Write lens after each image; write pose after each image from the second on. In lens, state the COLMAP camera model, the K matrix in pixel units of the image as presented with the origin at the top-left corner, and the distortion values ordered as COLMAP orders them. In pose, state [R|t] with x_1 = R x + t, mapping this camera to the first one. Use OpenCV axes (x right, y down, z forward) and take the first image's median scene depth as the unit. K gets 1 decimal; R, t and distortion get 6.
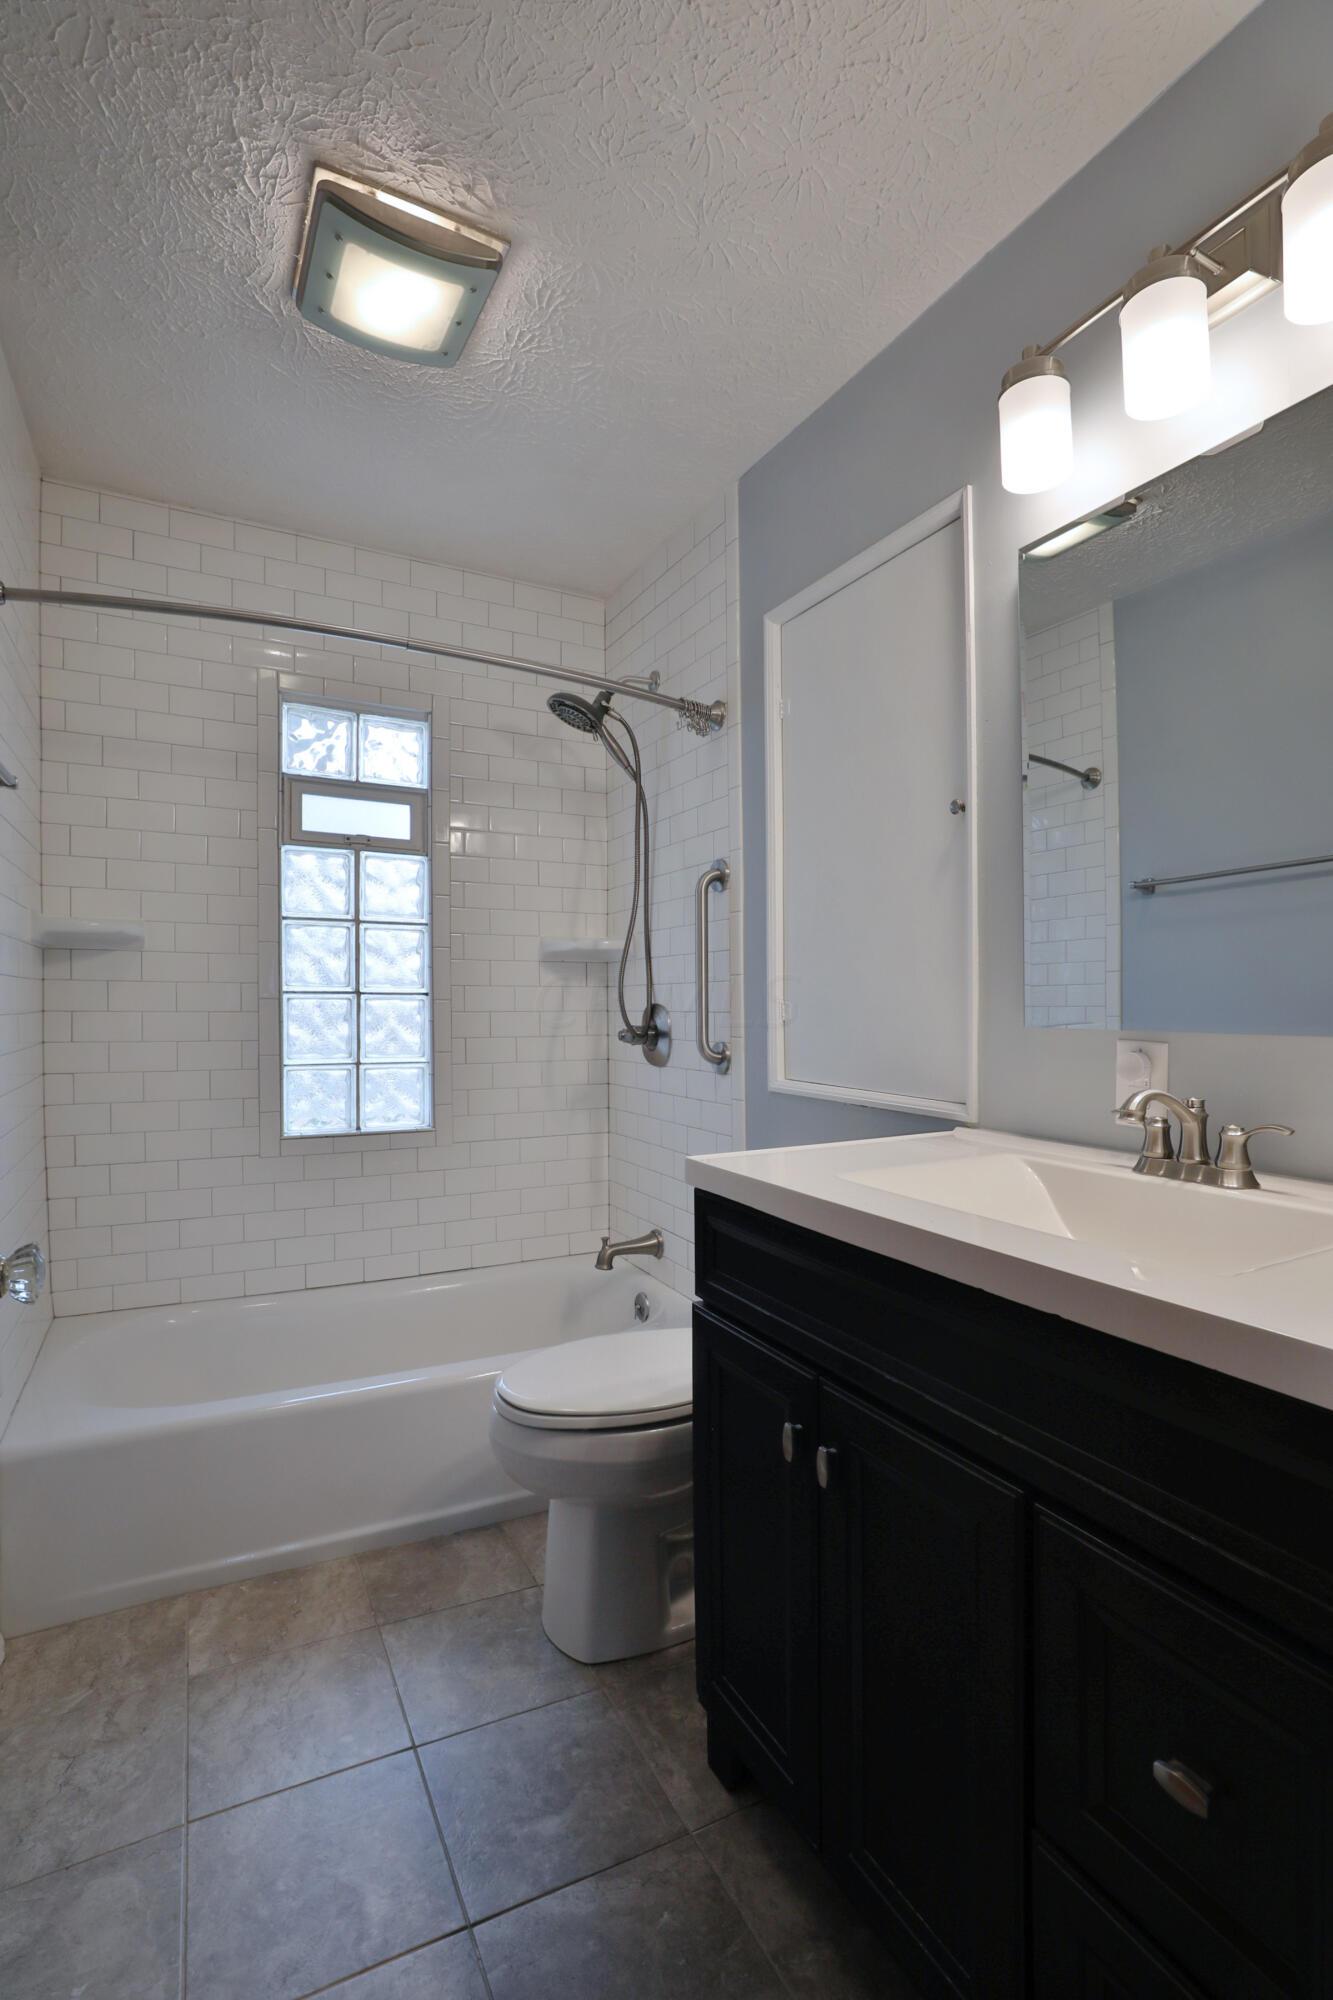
lens RADIAL K [[970.4, 0, 691.6], [0, 970.4, 1025.8], [0, 0, 1]] dist [-0.058285, 0.029714]
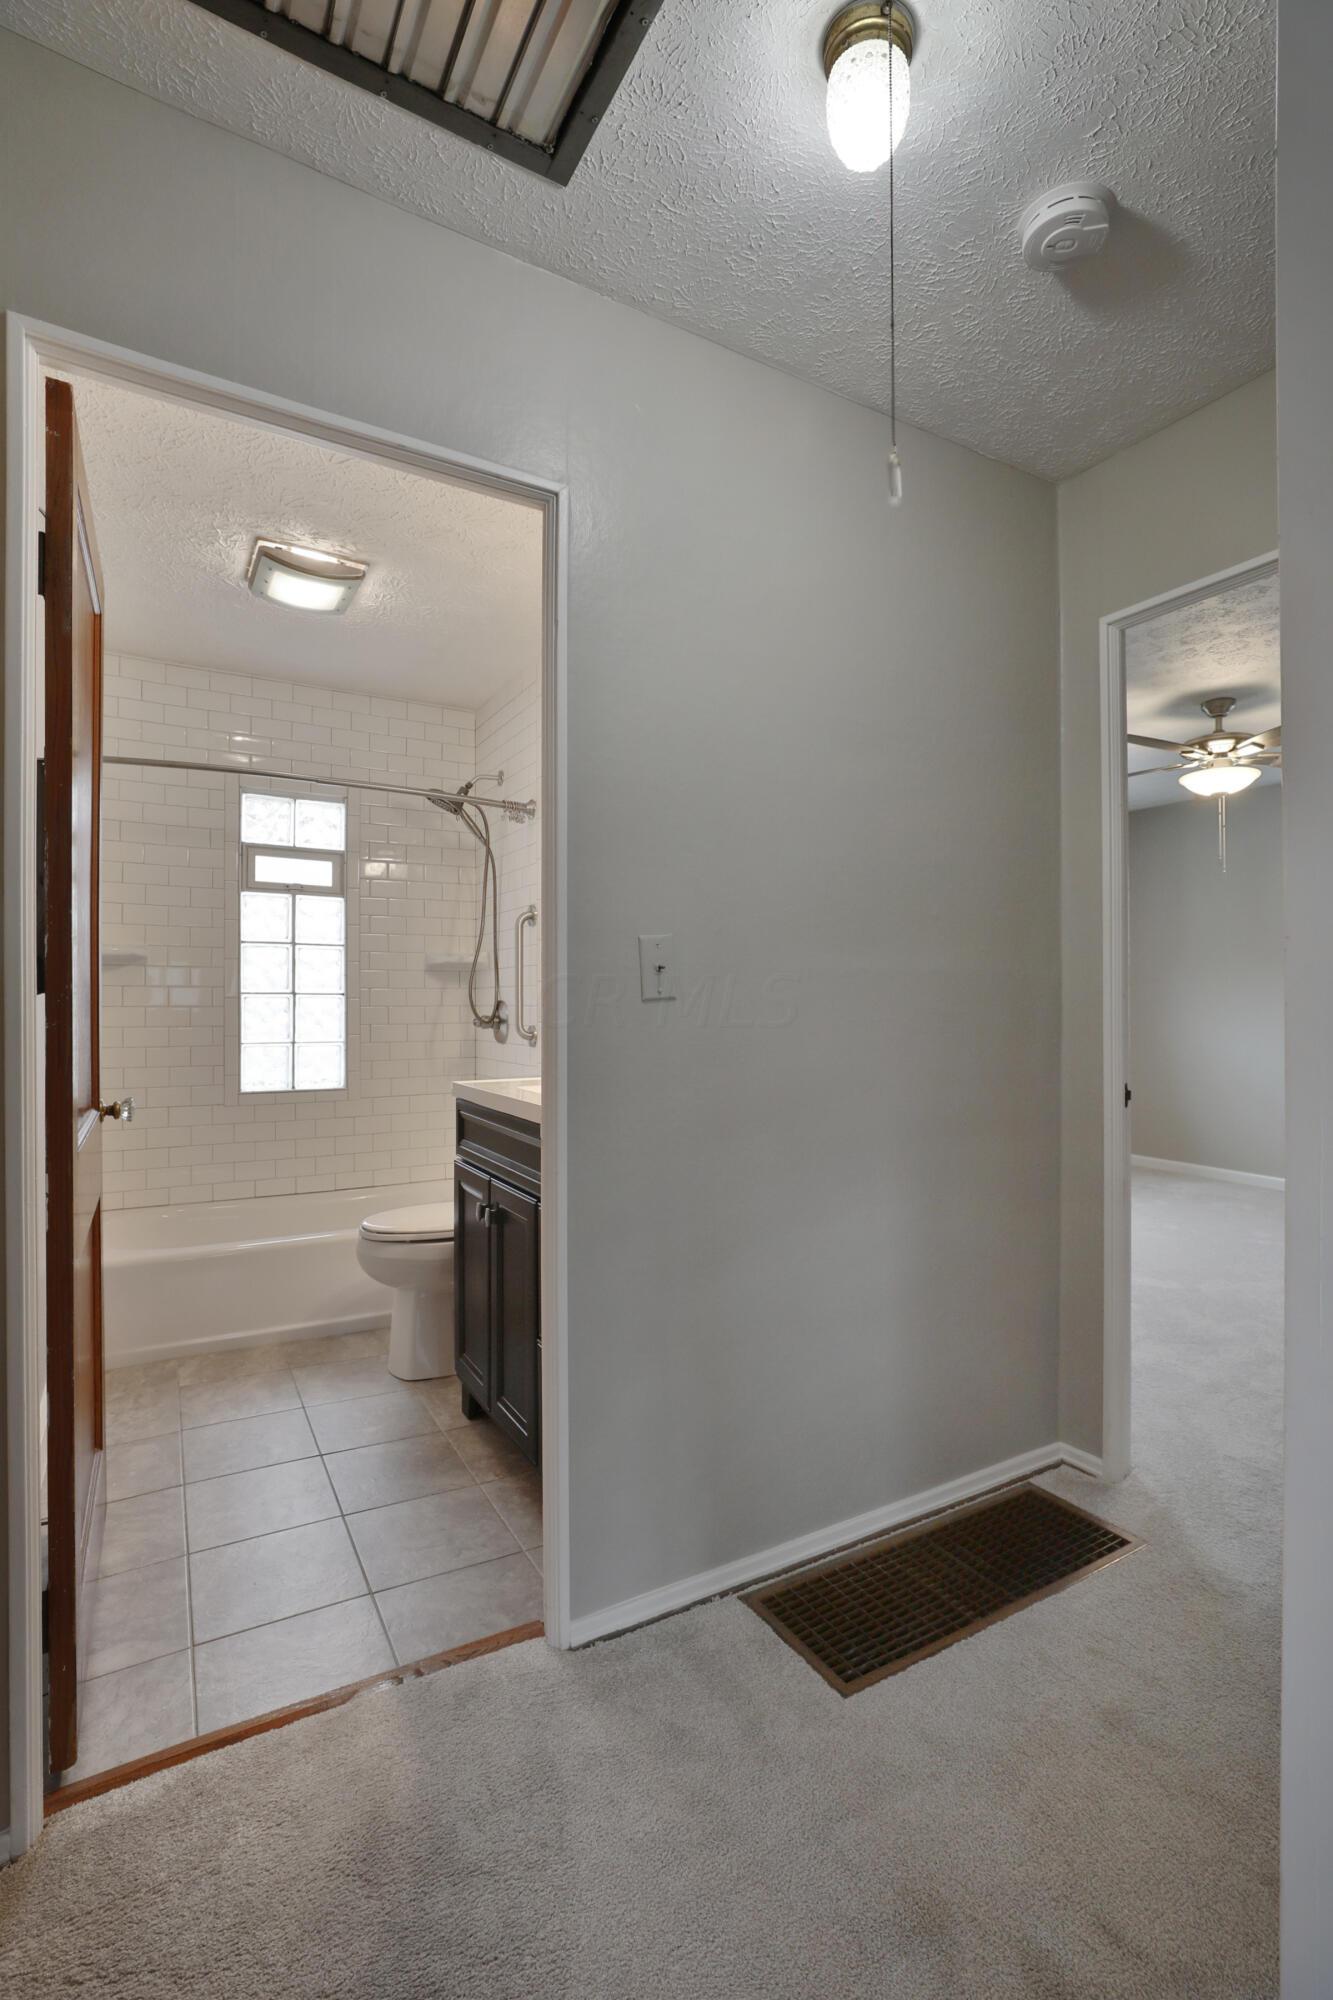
lens RADIAL K [[942.9, 0, 666.5], [0, 942.9, 1000.0], [0, 0, 1]] dist [-0.046956, 0.014468]
pose [[0.999853, -0.002898, 0.016898, 0.192621], [0.003321, 0.999680, -0.025071, 0.013154], [-0.016820, 0.025124, 0.999543, -0.419935]]
